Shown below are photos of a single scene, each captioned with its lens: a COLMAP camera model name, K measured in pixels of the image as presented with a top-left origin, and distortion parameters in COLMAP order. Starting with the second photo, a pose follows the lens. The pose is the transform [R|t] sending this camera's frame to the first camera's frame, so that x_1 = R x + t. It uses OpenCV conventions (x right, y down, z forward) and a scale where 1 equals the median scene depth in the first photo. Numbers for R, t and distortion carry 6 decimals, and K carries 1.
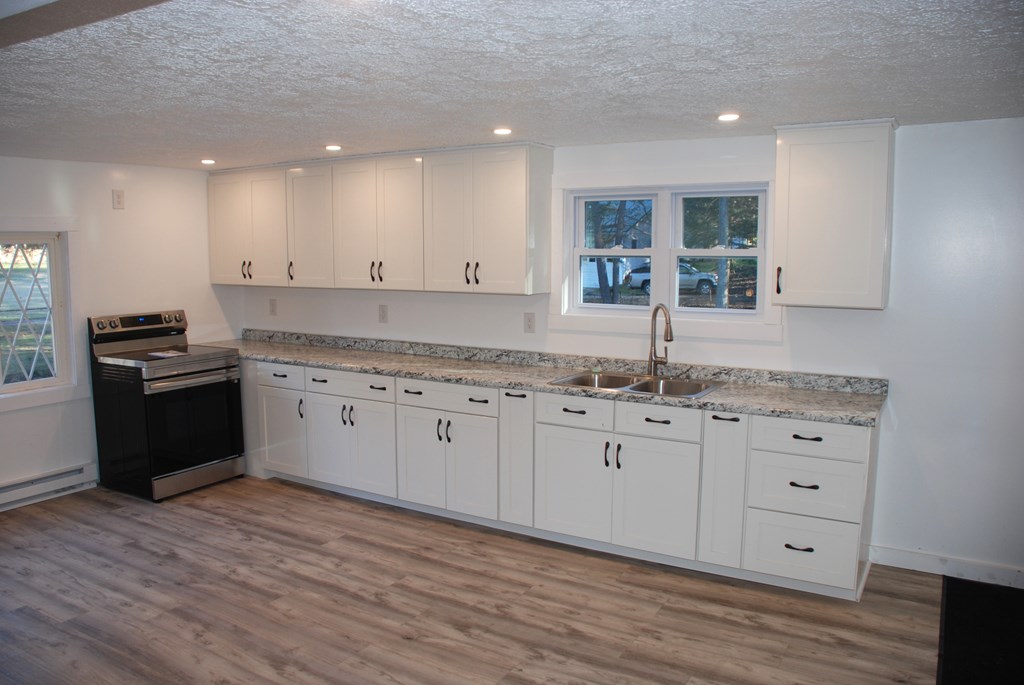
lens RADIAL K [[798.3, 0, 522.1], [0, 798.3, 338.5], [0, 0, 1]] dist [-0.161466, 0.115613]
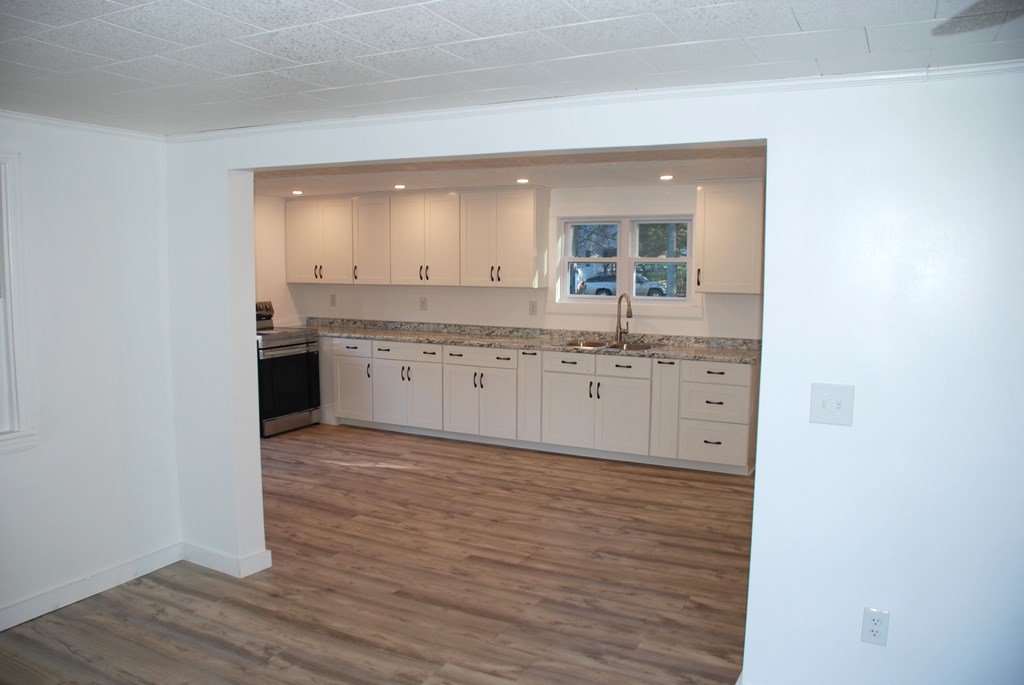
lens RADIAL K [[798.3, 0, 542.2], [0, 798.3, 340.5], [0, 0, 1]] dist [-0.161466, 0.115613]
pose [[0.996164, -0.003694, 0.087432, -0.113456], [0.004666, 0.999930, -0.010910, 0.061194], [-0.087386, 0.011276, 0.996111, -0.498225]]
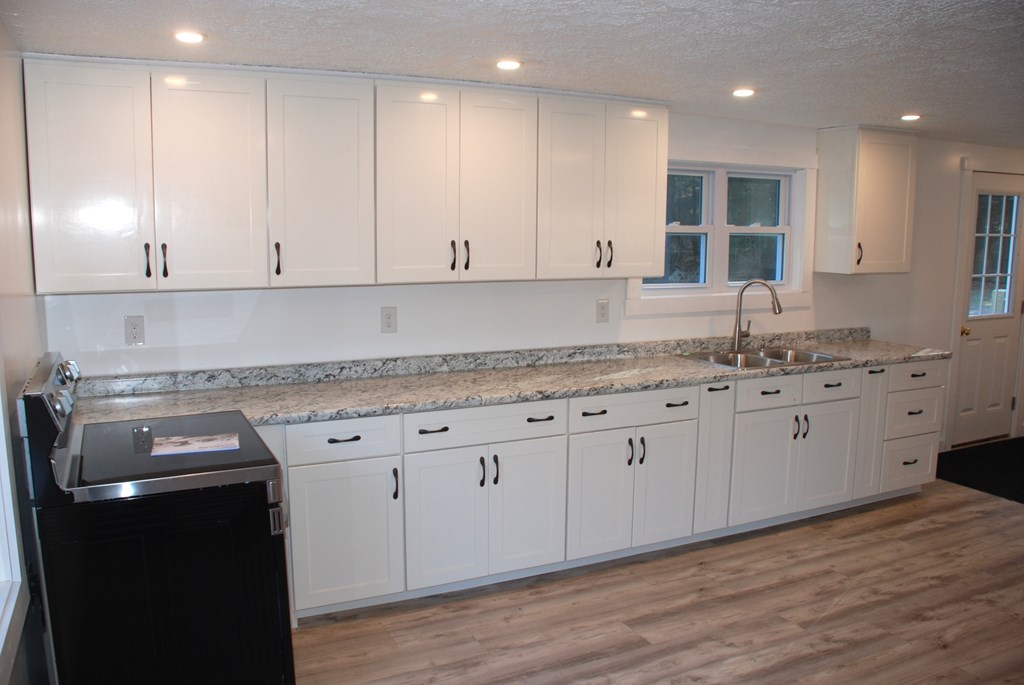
lens RADIAL K [[798.3, 0, 520.2], [0, 798.3, 339.9], [0, 0, 1]] dist [-0.161466, 0.115613]
pose [[0.547295, -0.110843, 0.829567, -0.842831], [0.088880, 0.993284, 0.074081, -0.067473], [-0.832207, 0.033188, 0.553471, 0.676536]]
